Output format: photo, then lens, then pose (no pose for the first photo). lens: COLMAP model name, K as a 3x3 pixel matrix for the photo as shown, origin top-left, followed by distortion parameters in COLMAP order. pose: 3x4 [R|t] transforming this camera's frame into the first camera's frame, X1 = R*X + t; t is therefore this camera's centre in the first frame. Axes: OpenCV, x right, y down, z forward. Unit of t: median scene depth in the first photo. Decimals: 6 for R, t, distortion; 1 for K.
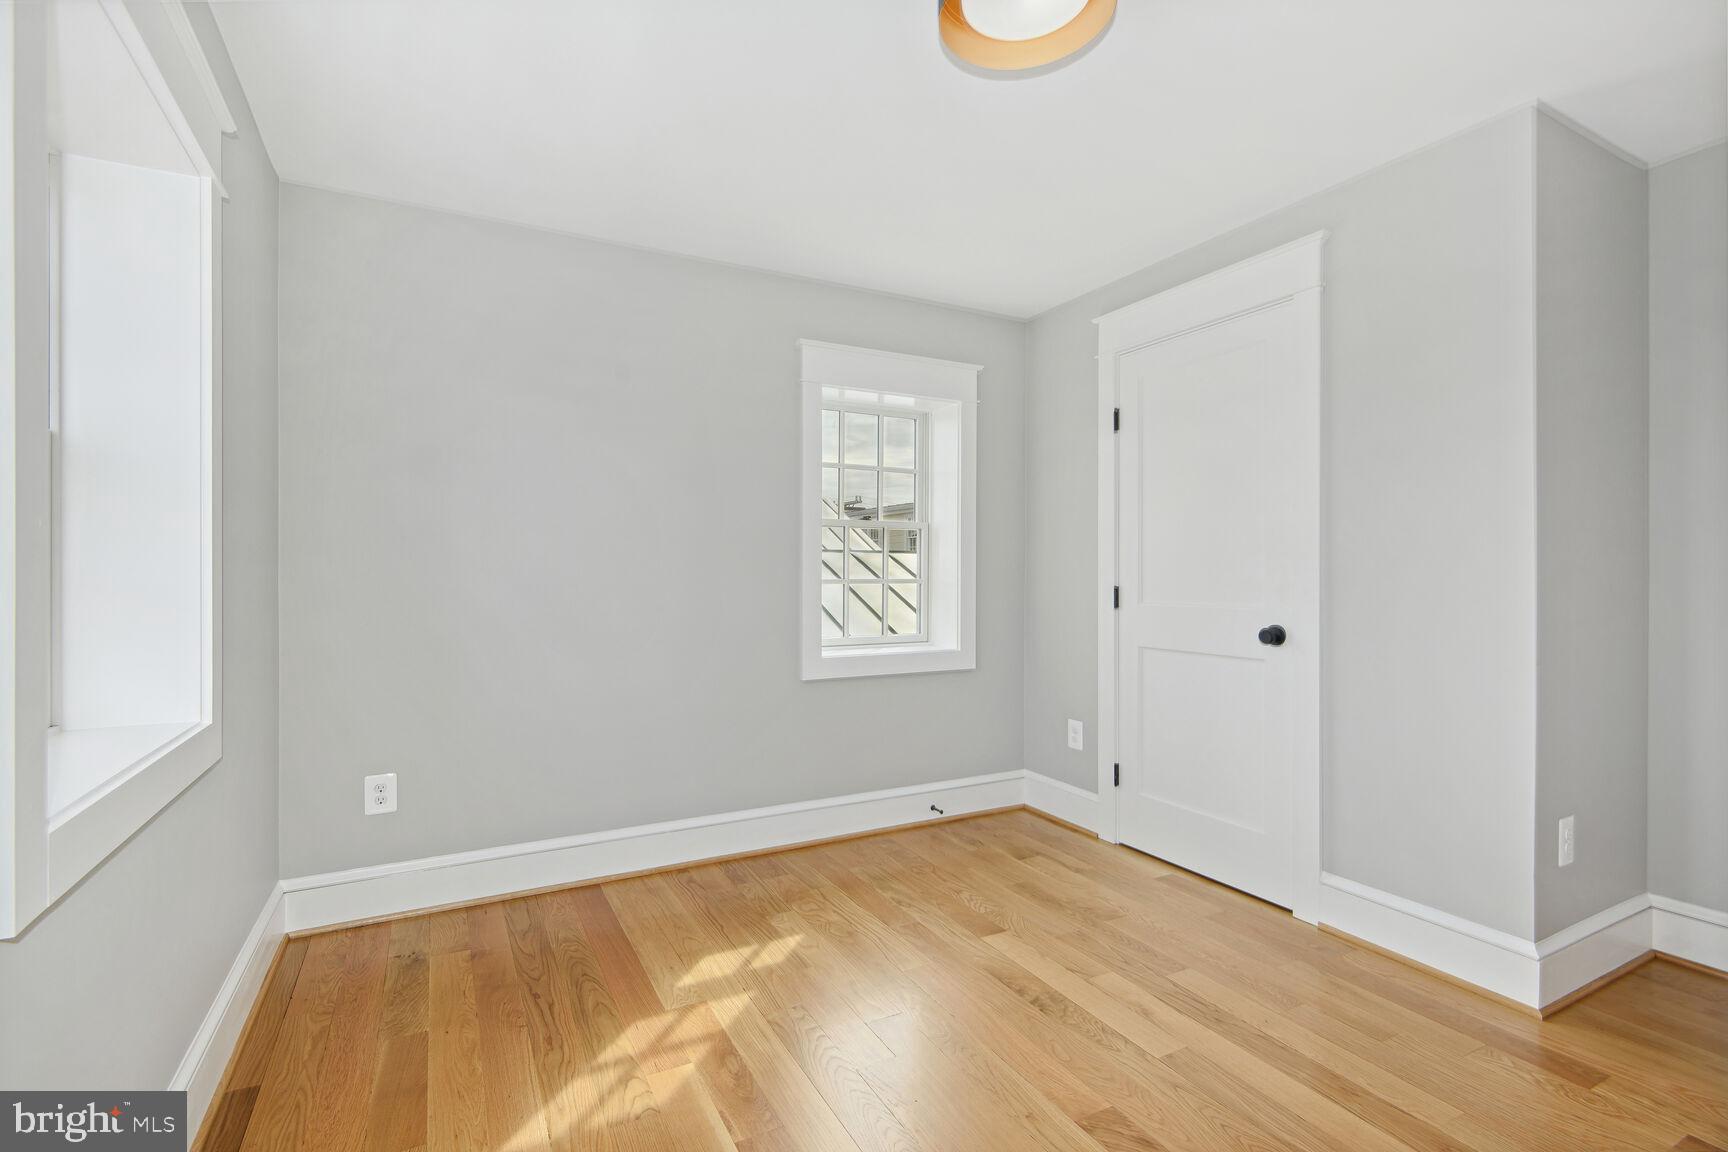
lens RADIAL K [[794.5, 0, 864.0], [0, 794.5, 576.0], [0, 0, 1]] dist [0.025240, -0.000351]
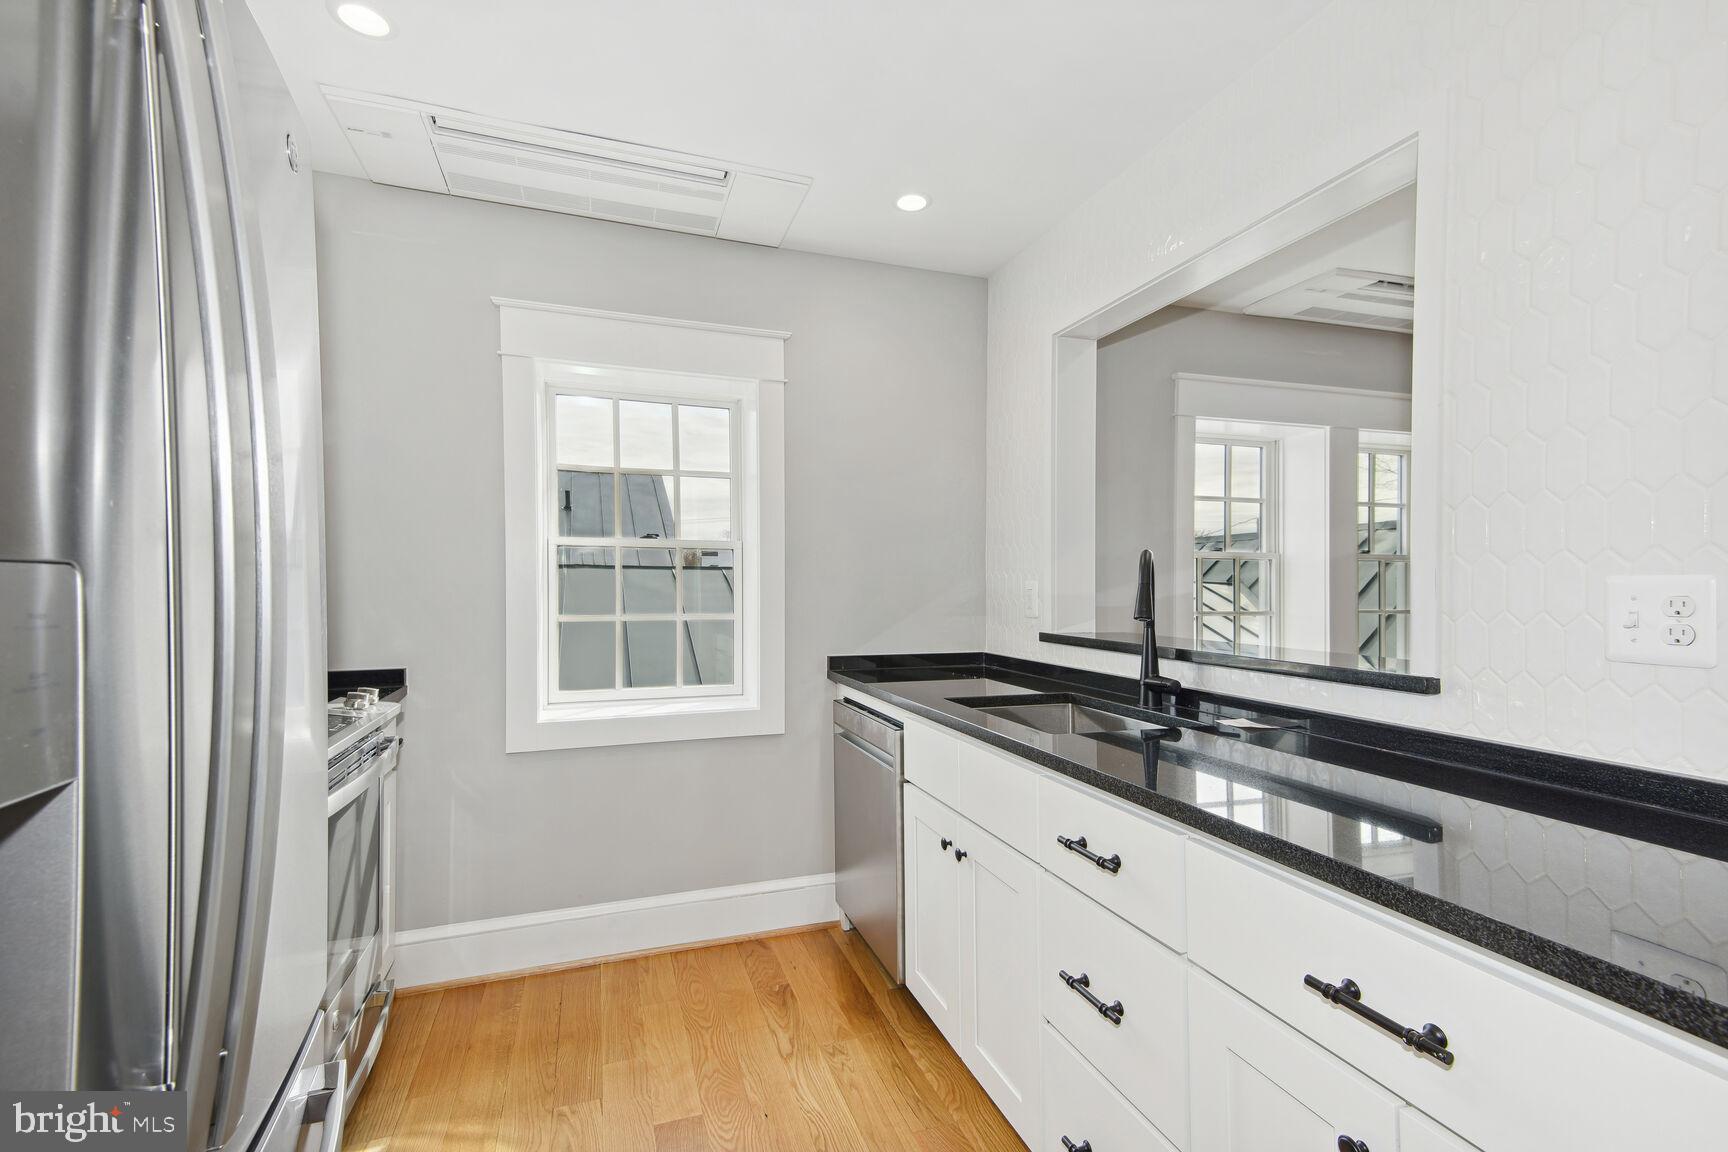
lens RADIAL K [[774.7, 0, 854.6], [0, 774.7, 587.3], [0, 0, 1]] dist [0.070591, -0.000427]
pose [[0.984719, 0.005781, -0.174053, 0.359961], [-0.005992, 0.999982, -0.000685, -0.024634], [0.174046, 0.001718, 0.984736, 0.298884]]
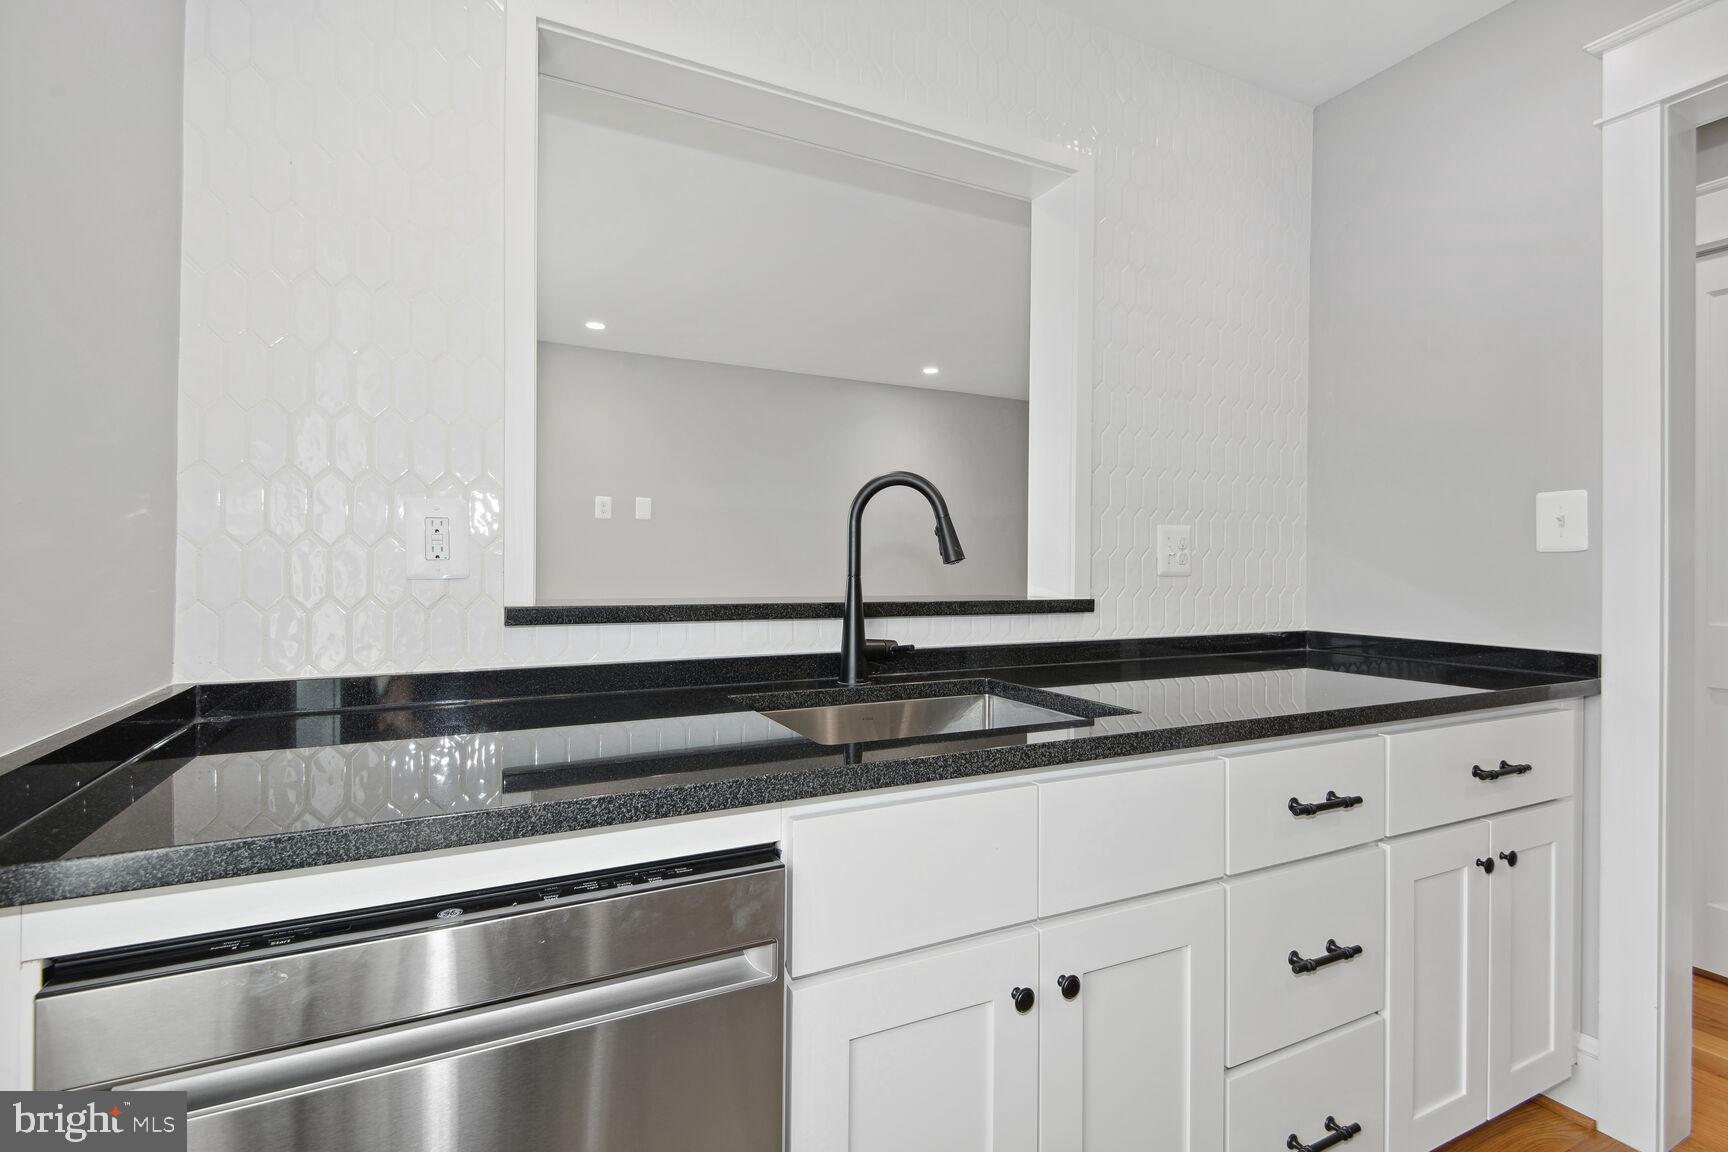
lens RADIAL K [[794.5, 0, 864.0], [0, 794.5, 576.0], [0, 0, 1]] dist [0.025240, -0.000351]
pose [[0.038190, 0.002991, 0.999266, 0.049051], [-0.001253, 0.999995, -0.002946, 0.003031], [-0.999270, -0.001140, 0.038194, 0.874574]]
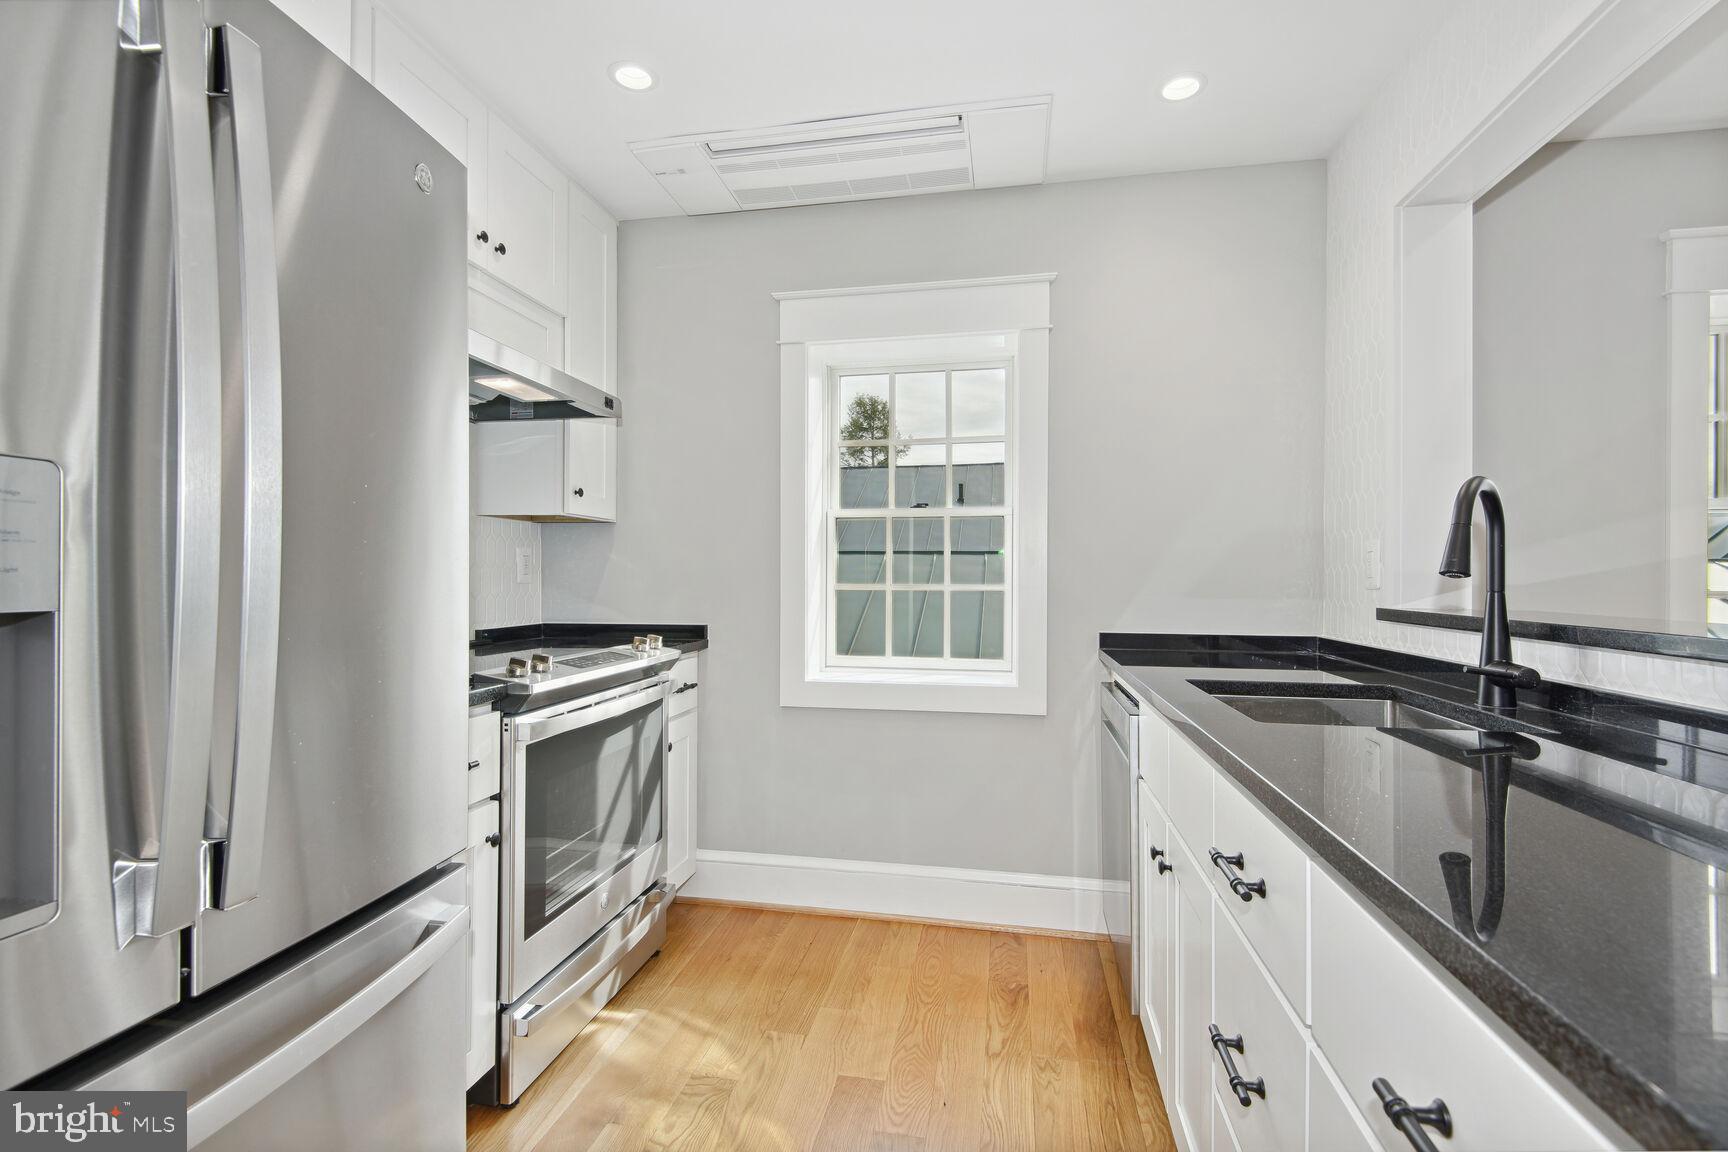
lens RADIAL K [[794.5, 0, 864.0], [0, 794.5, 576.0], [0, 0, 1]] dist [0.025240, -0.000351]
pose [[0.774280, 0.004208, -0.632829, 0.482001], [-0.008776, 0.999953, -0.004088, -0.000740], [0.632782, 0.008719, 0.774281, 0.386882]]
